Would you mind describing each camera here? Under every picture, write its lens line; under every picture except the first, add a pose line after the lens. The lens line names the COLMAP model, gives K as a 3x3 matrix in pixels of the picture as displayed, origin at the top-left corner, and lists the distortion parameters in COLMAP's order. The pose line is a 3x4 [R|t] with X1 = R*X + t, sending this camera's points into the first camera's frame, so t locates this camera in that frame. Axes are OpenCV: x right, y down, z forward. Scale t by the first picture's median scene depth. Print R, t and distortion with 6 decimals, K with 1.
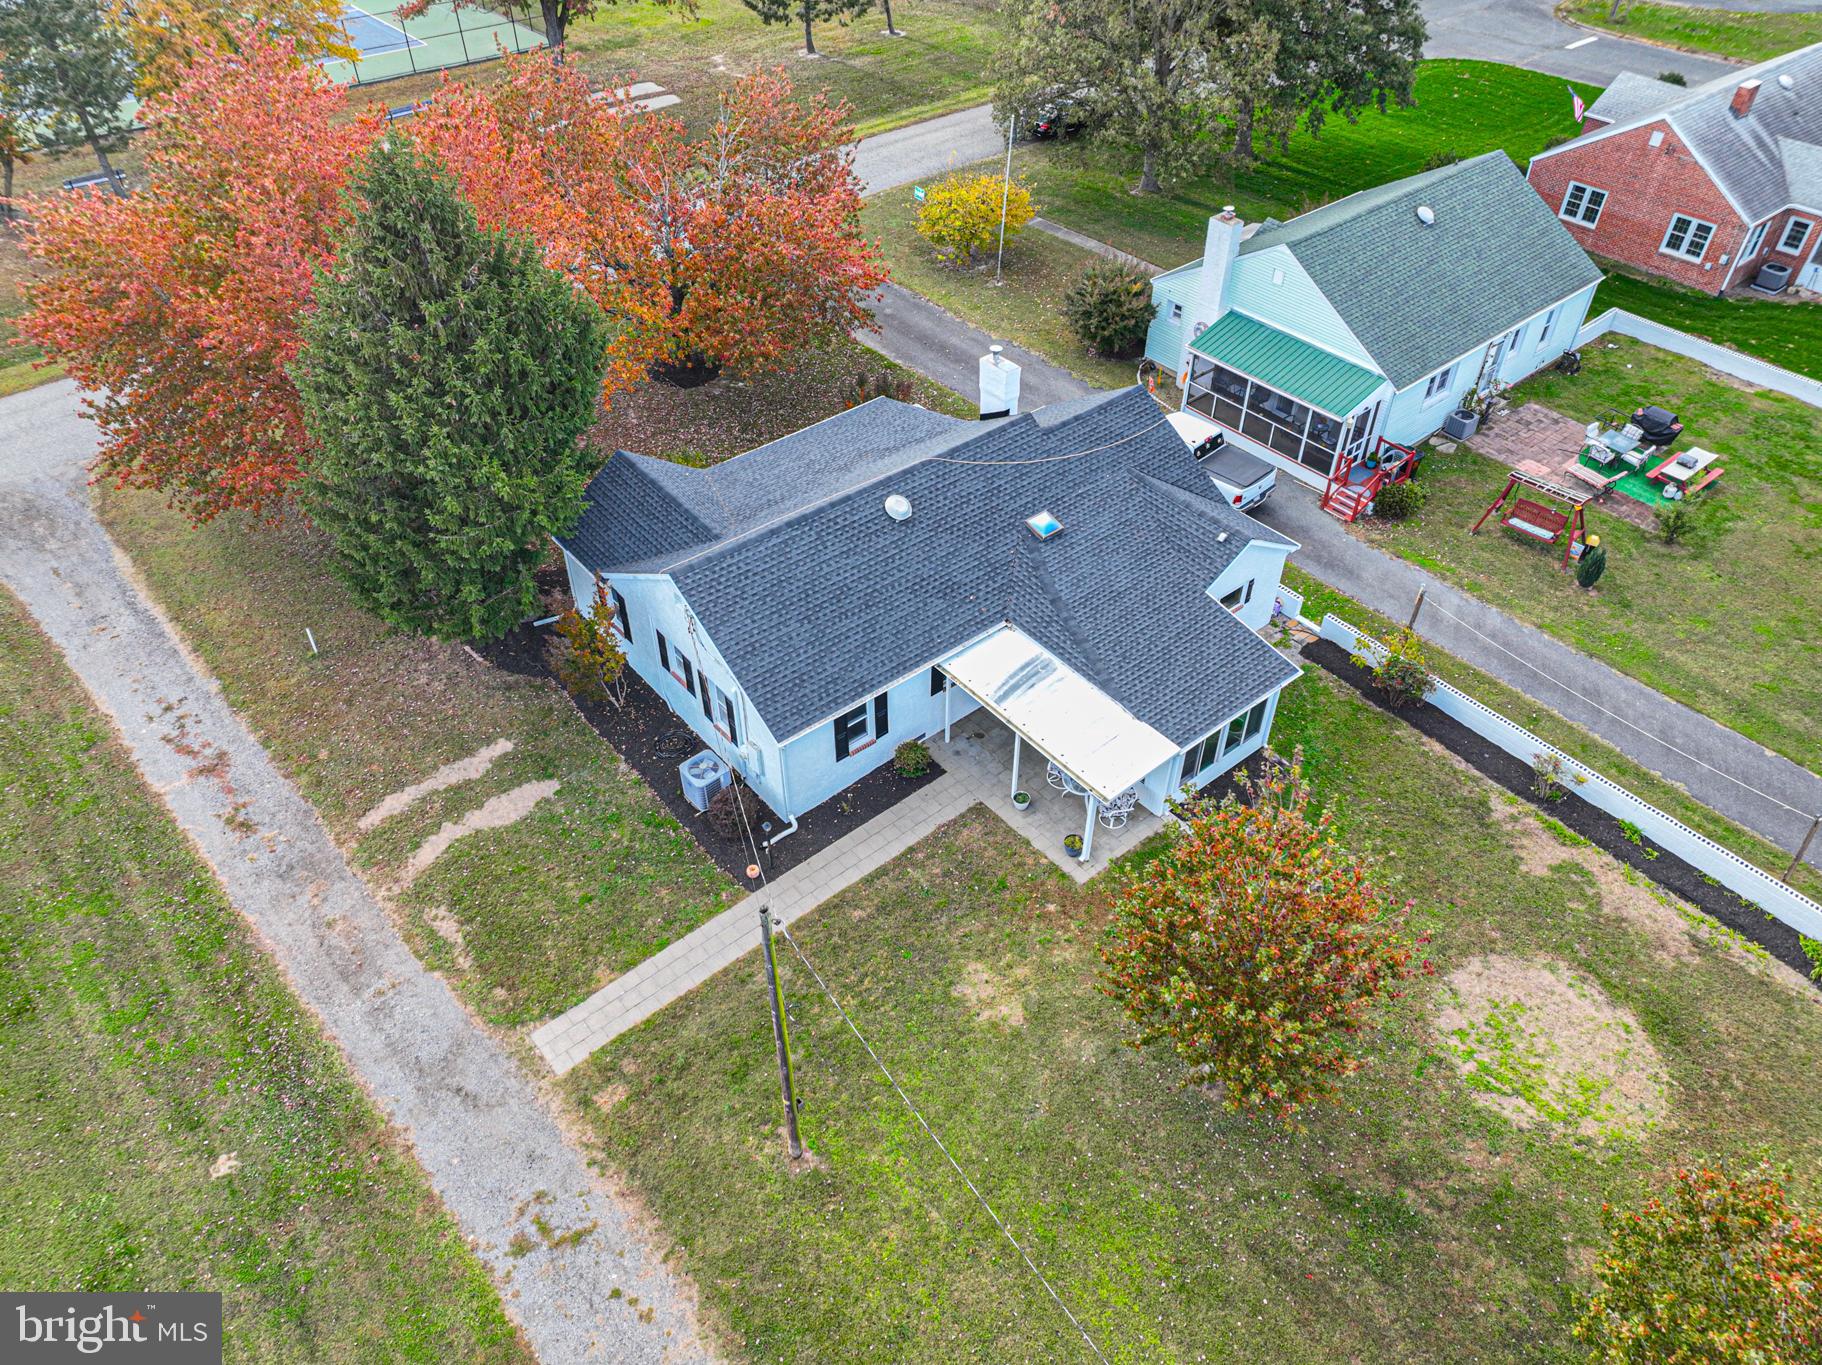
lens RADIAL K [[1235.9, 0, 899.2], [0, 1235.9, 634.1], [0, 0, 1]] dist [0.004530, 0.010390]
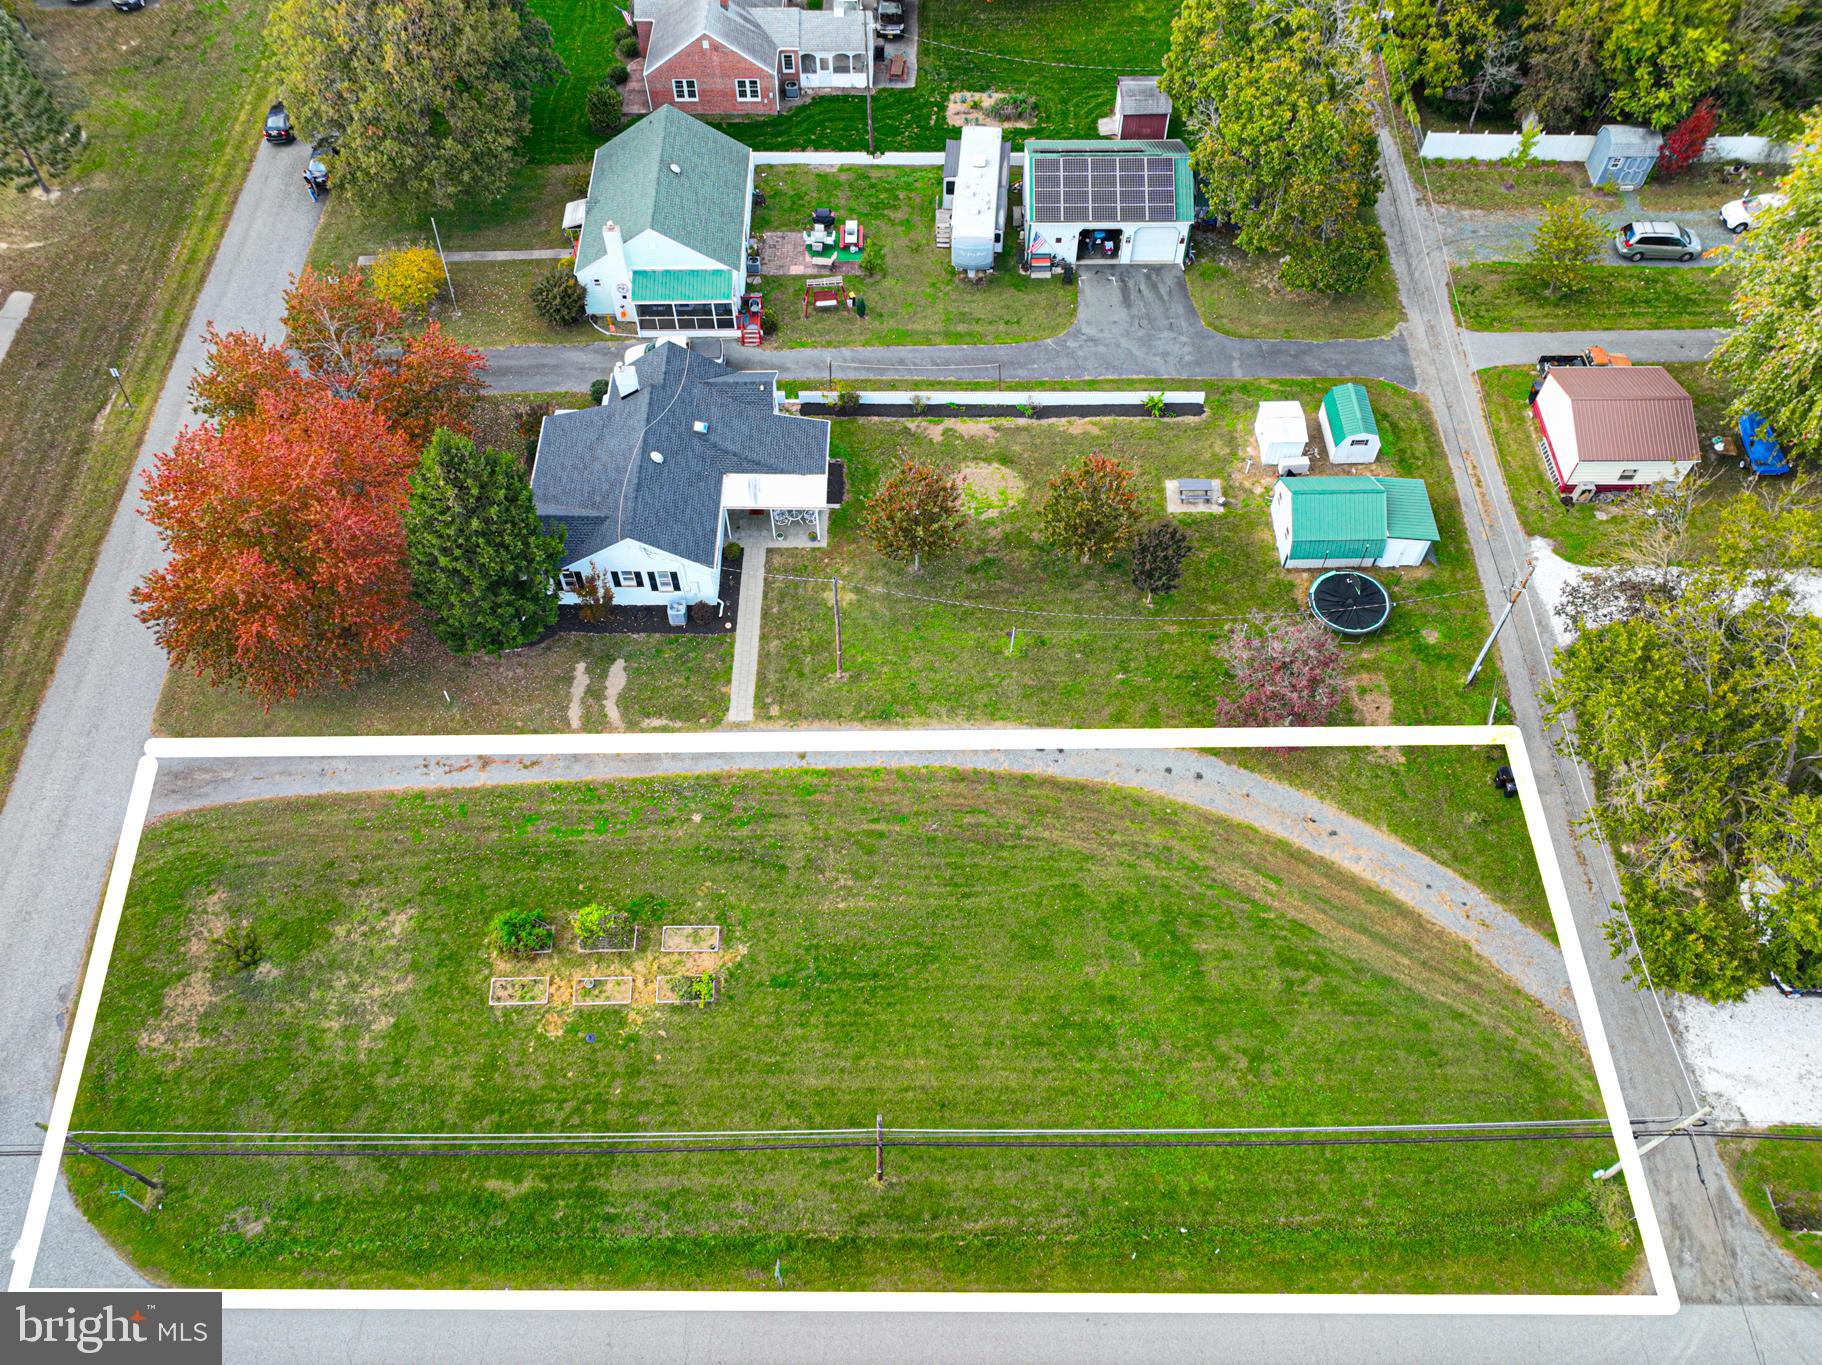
lens RADIAL K [[1282.9, 0, 913.7], [0, 1282.9, 683.4], [0, 0, 1]] dist [0.005106, 0.000776]
pose [[0.632478, -0.627355, 0.454309, -0.863303], [0.507255, 0.778727, 0.369157, -0.349994], [-0.585375, -0.003033, 0.810757, -0.917661]]
